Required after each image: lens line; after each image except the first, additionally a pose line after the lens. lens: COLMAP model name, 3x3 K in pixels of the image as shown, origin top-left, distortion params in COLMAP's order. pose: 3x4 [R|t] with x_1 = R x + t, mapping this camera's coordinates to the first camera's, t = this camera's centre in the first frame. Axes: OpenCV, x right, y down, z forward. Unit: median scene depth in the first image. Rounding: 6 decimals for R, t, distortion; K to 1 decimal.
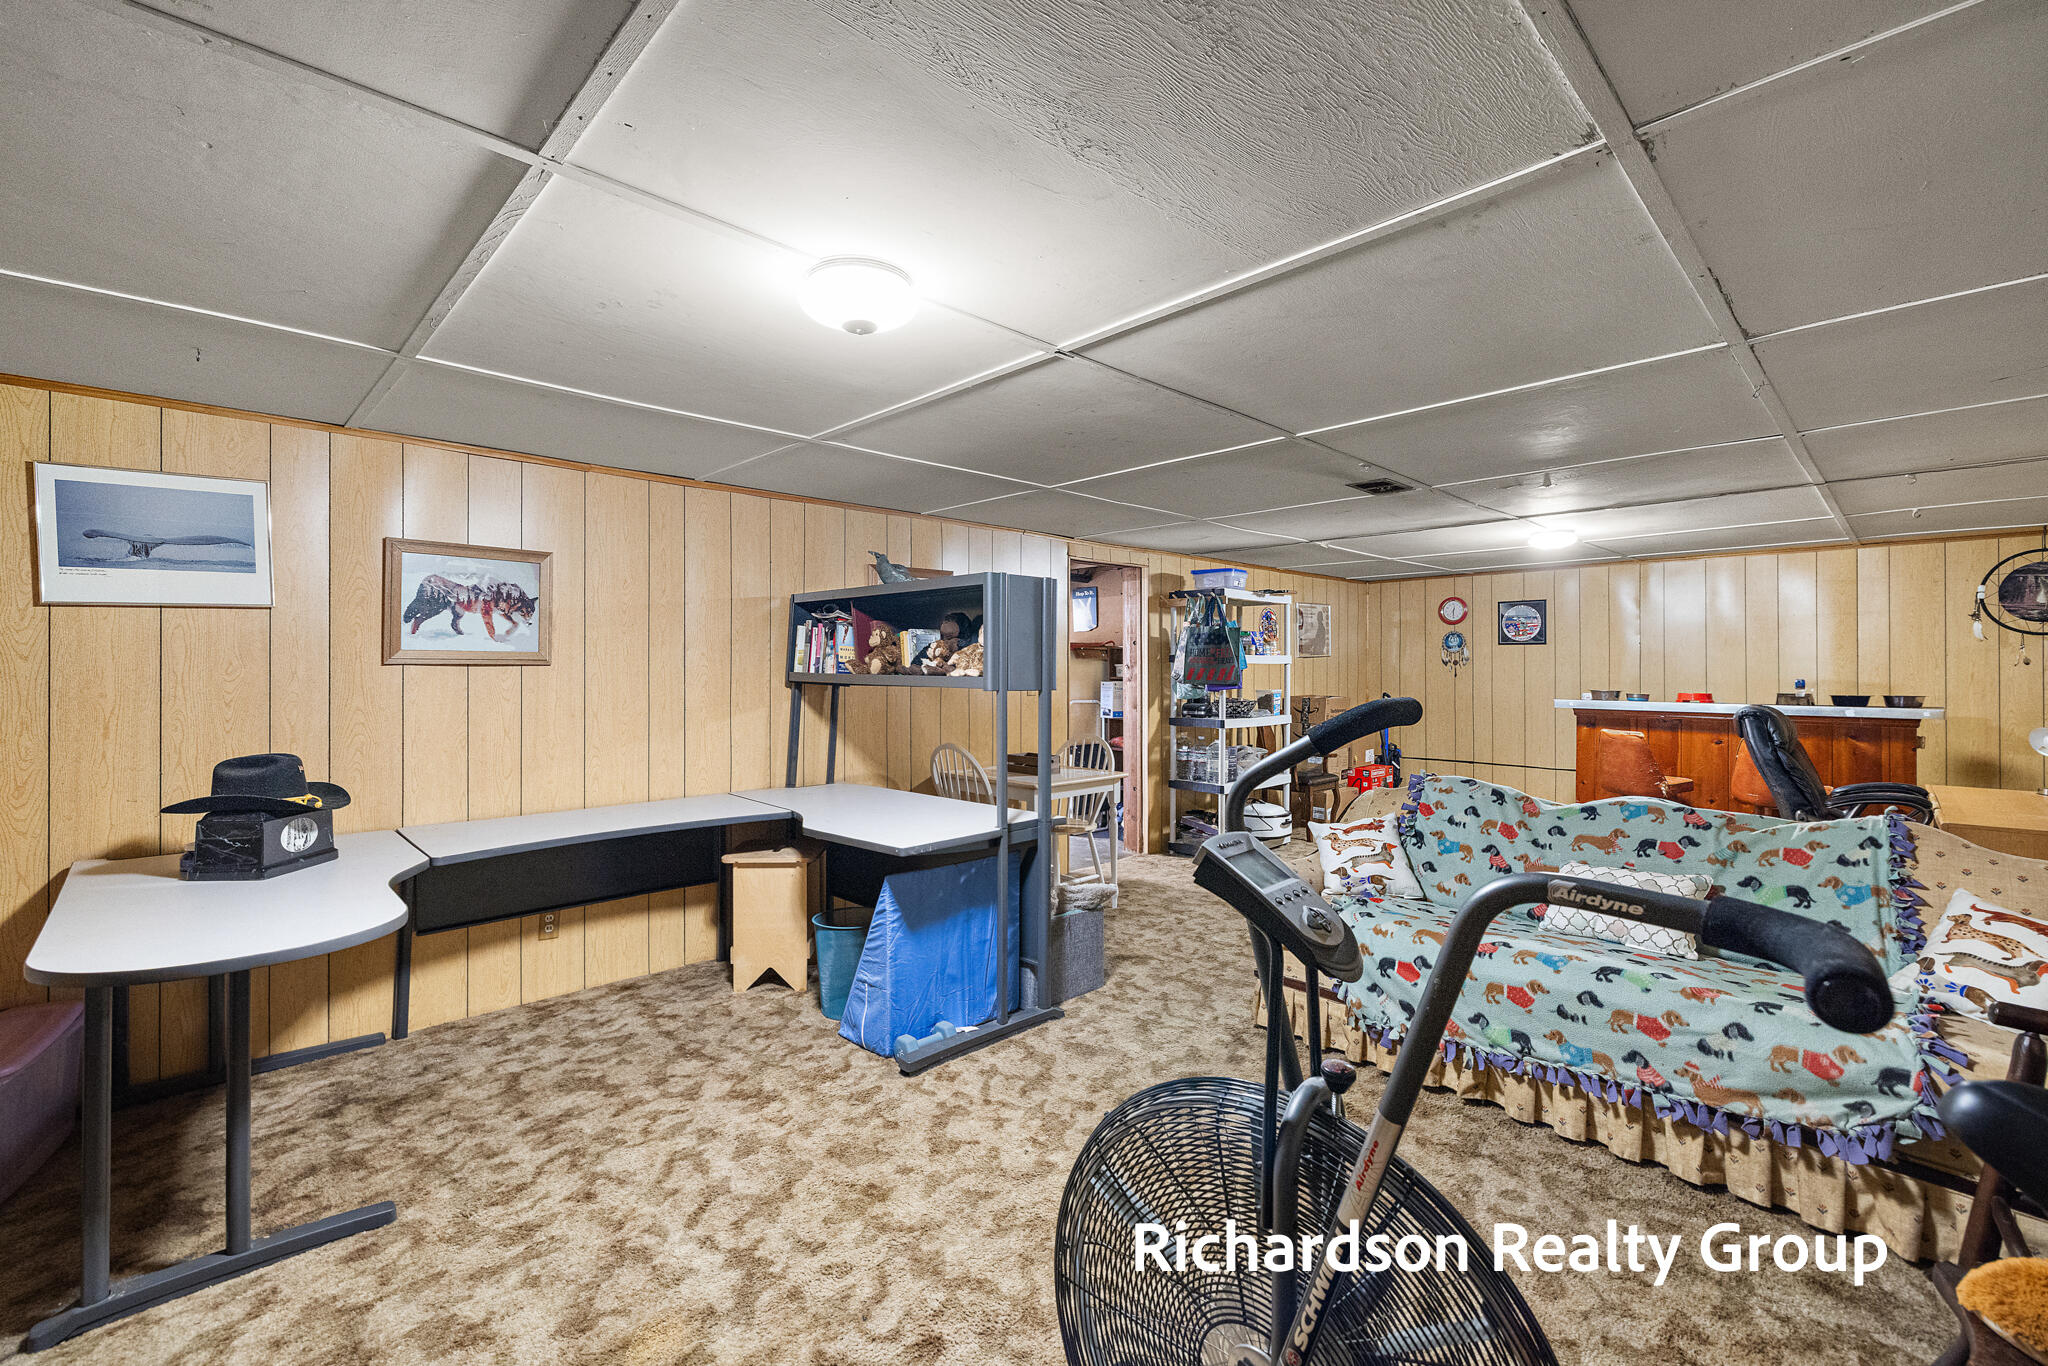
lens RADIAL K [[861.5, 0, 1045.9], [0, 861.5, 666.7], [0, 0, 1]] dist [-0.001568, 0.001365]
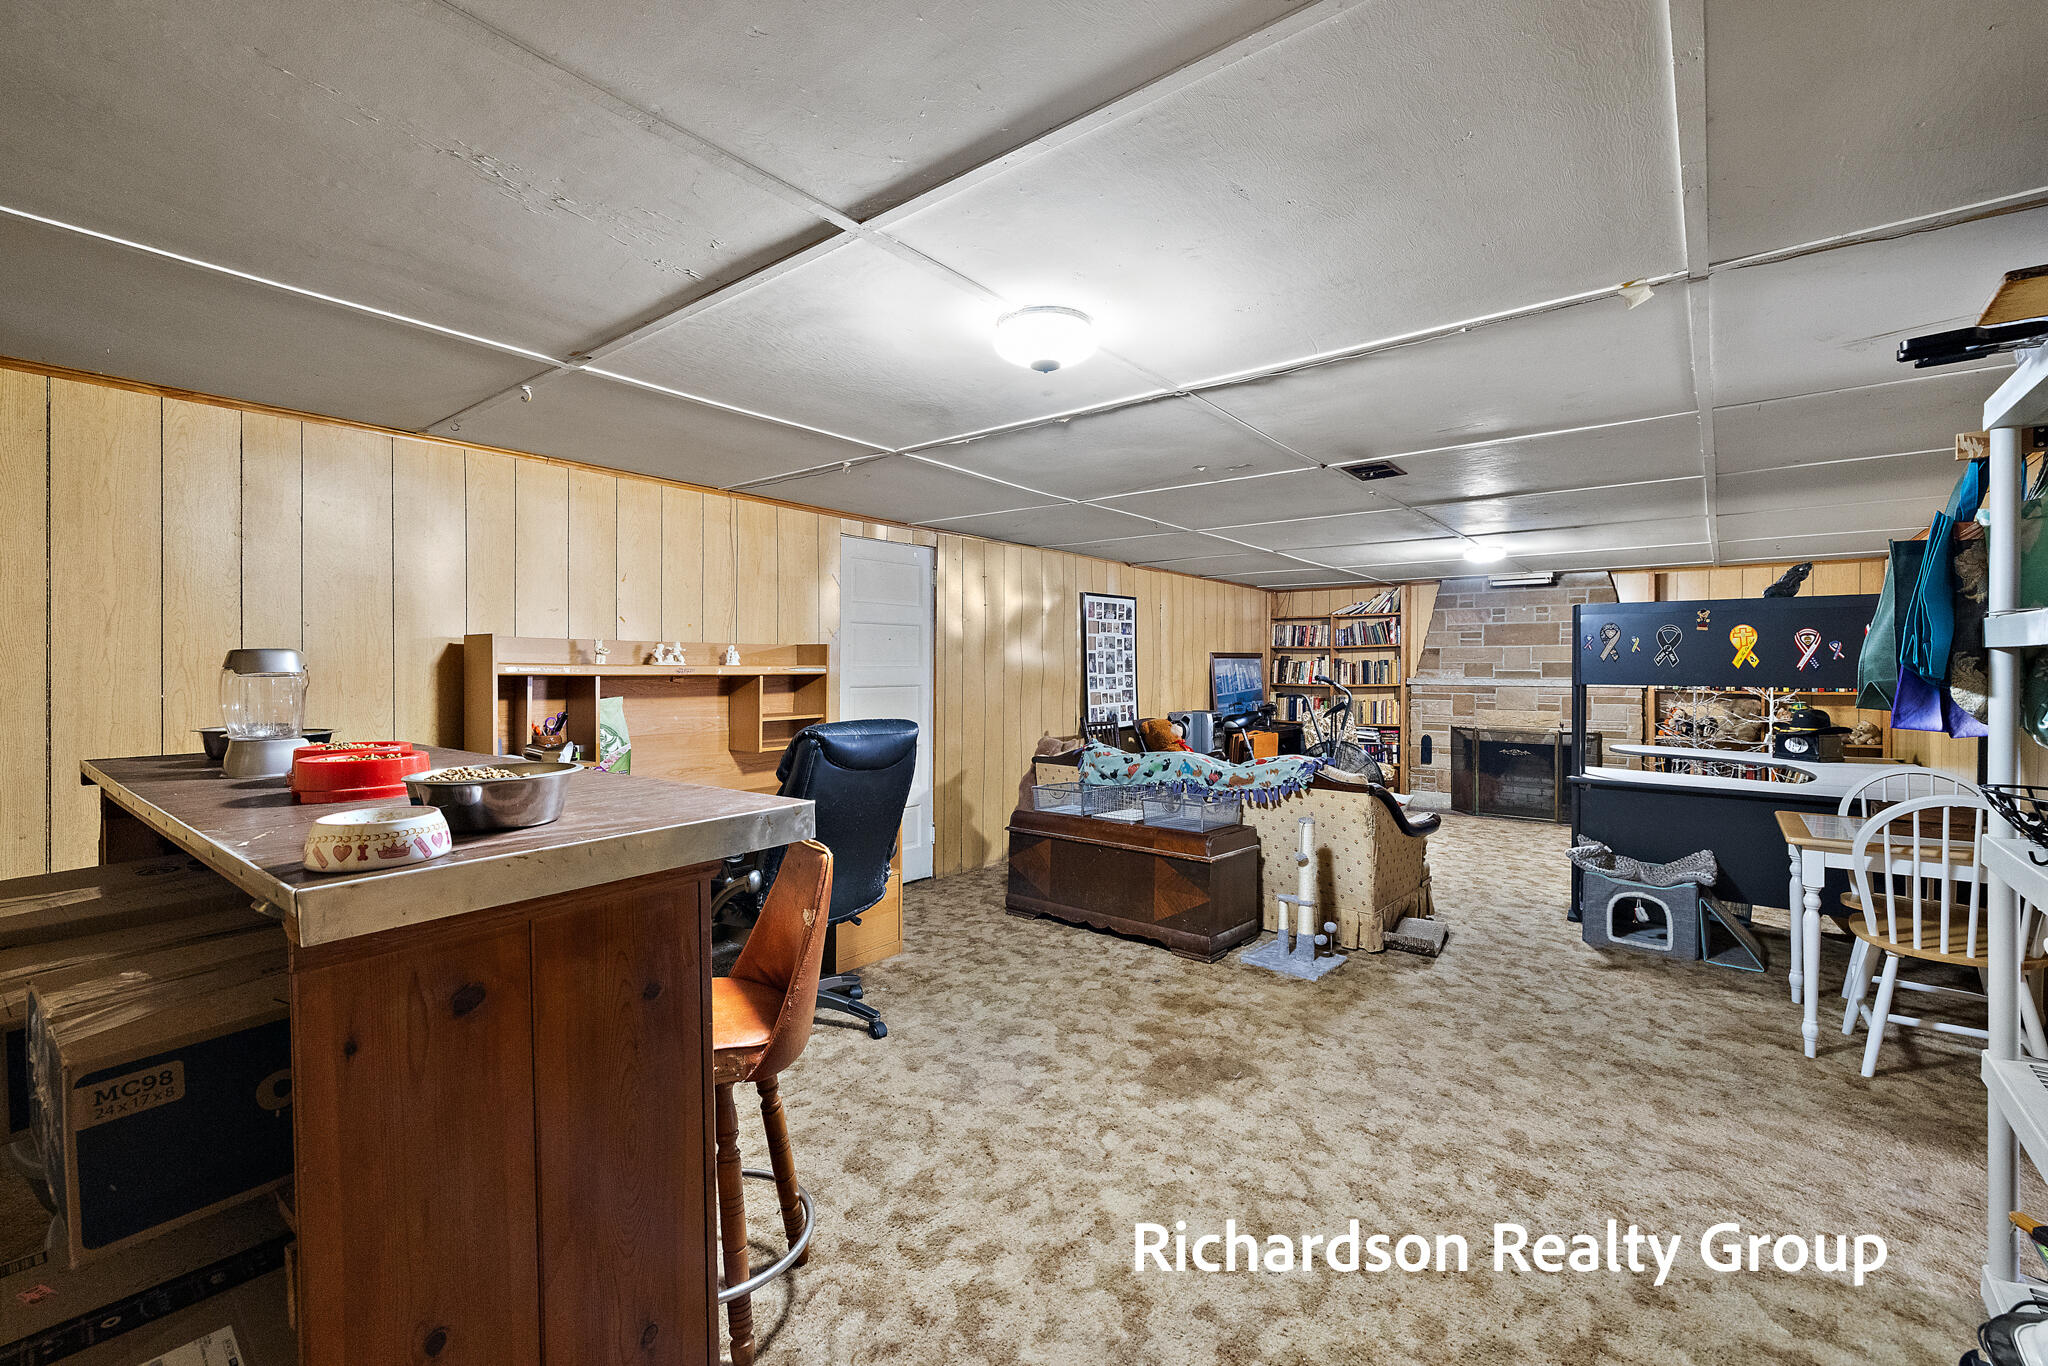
lens RADIAL K [[861.5, 0, 1026.0], [0, 861.5, 667.8], [0, 0, 1]] dist [-0.001568, 0.001365]
pose [[-0.994118, -0.004883, -0.108191, 1.171110], [-0.004259, 0.999973, -0.005997, 0.014648], [0.108218, -0.005501, -0.994112, 2.576935]]
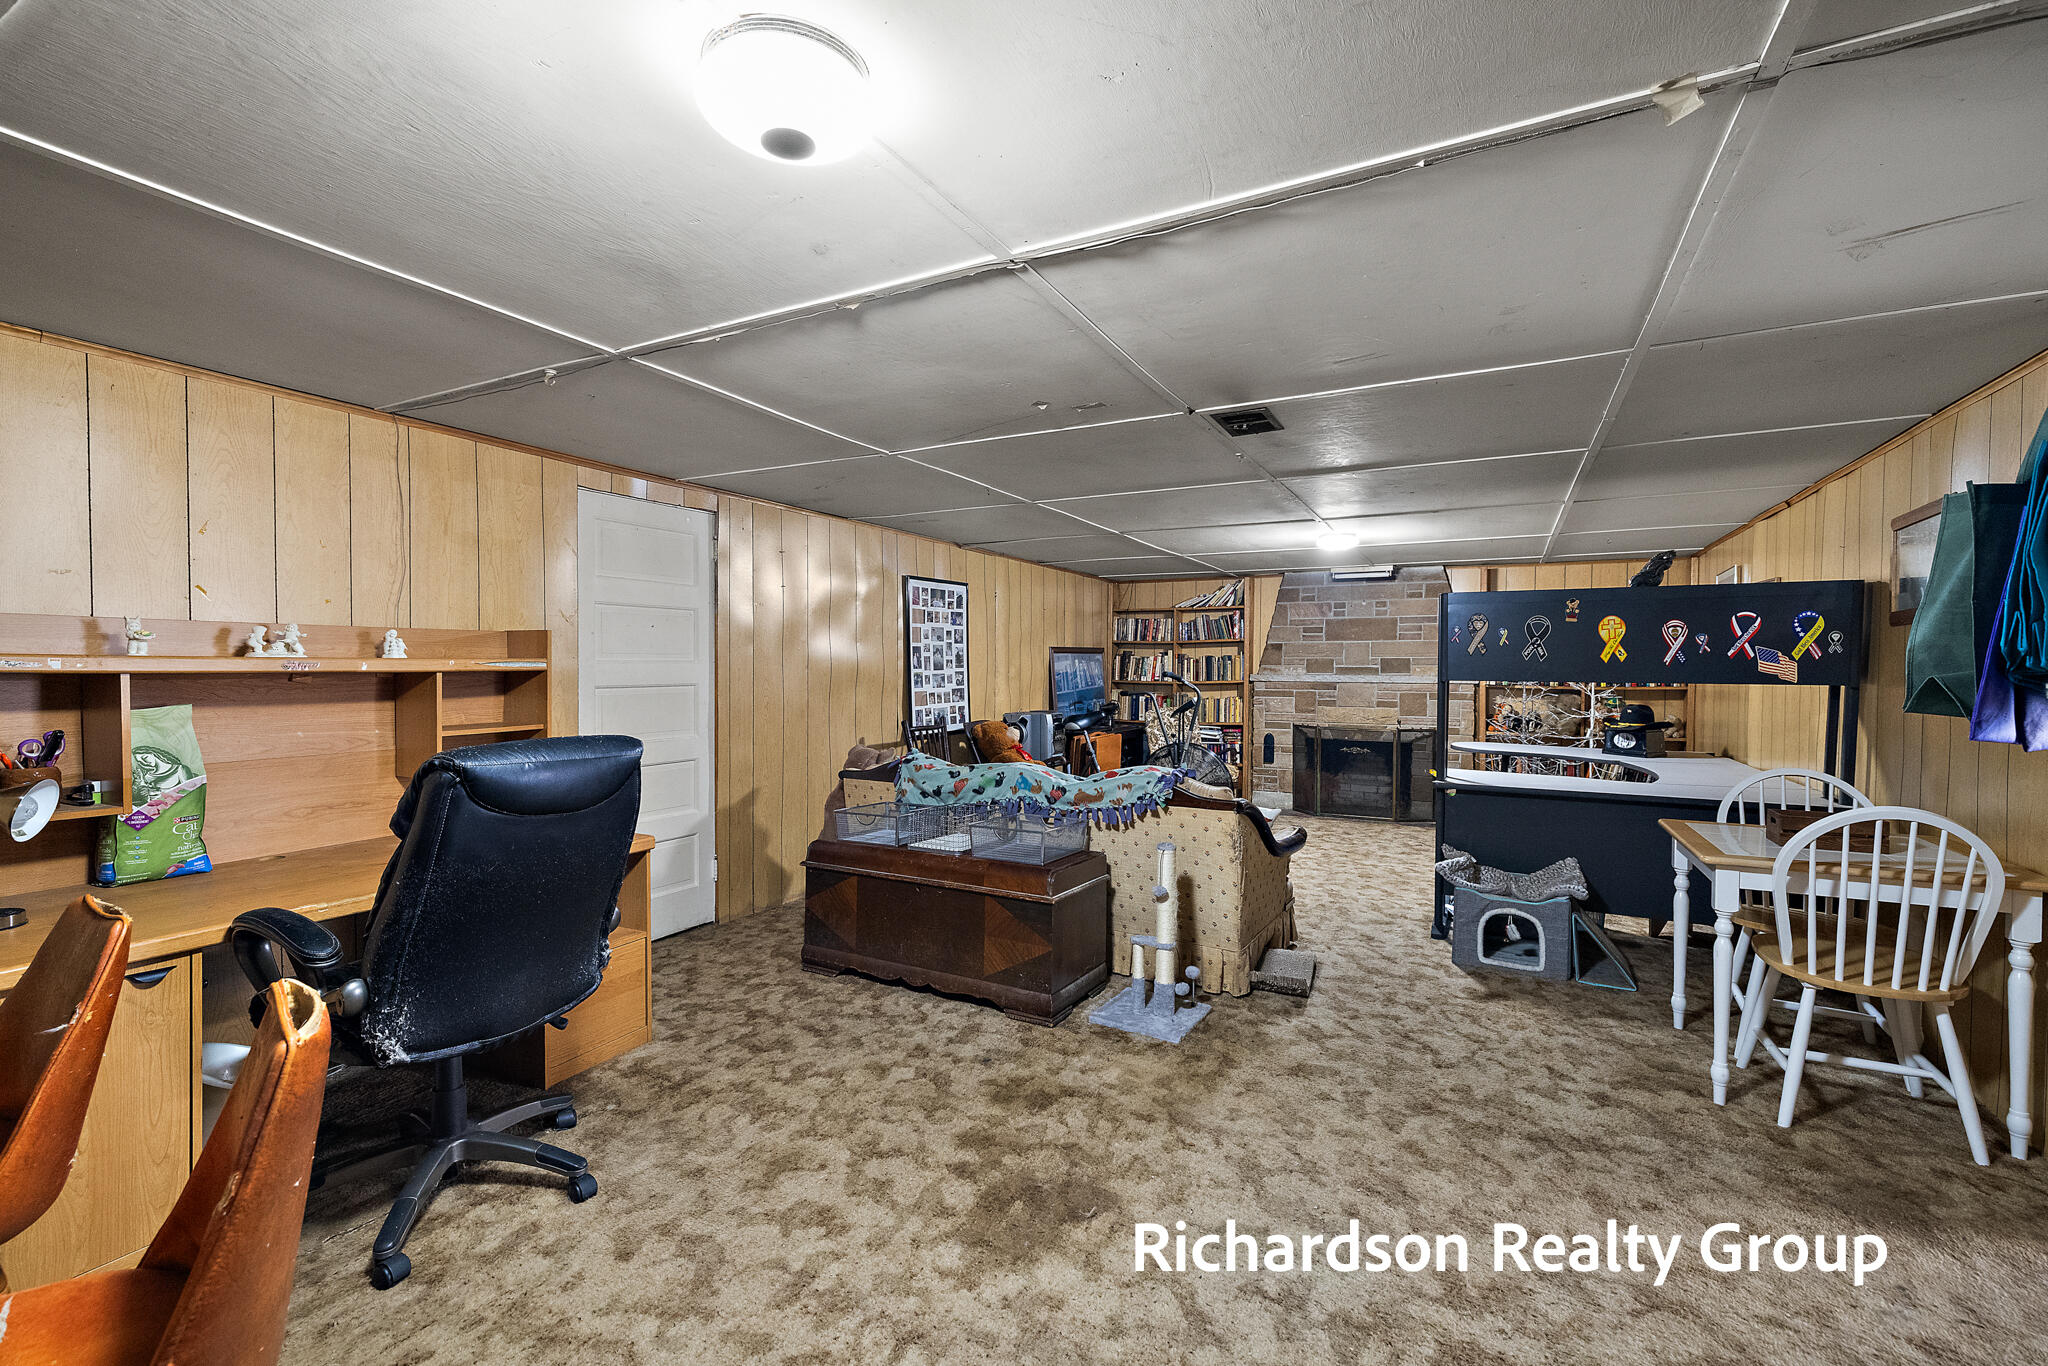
lens RADIAL K [[861.5, 0, 1031.7], [0, 861.5, 690.5], [0, 0, 1]] dist [-0.001568, 0.001365]
pose [[-0.955226, 0.004107, -0.295850, 1.083403], [-0.002865, 0.999728, 0.023130, 0.016175], [0.295864, 0.022942, -0.954954, 2.293431]]
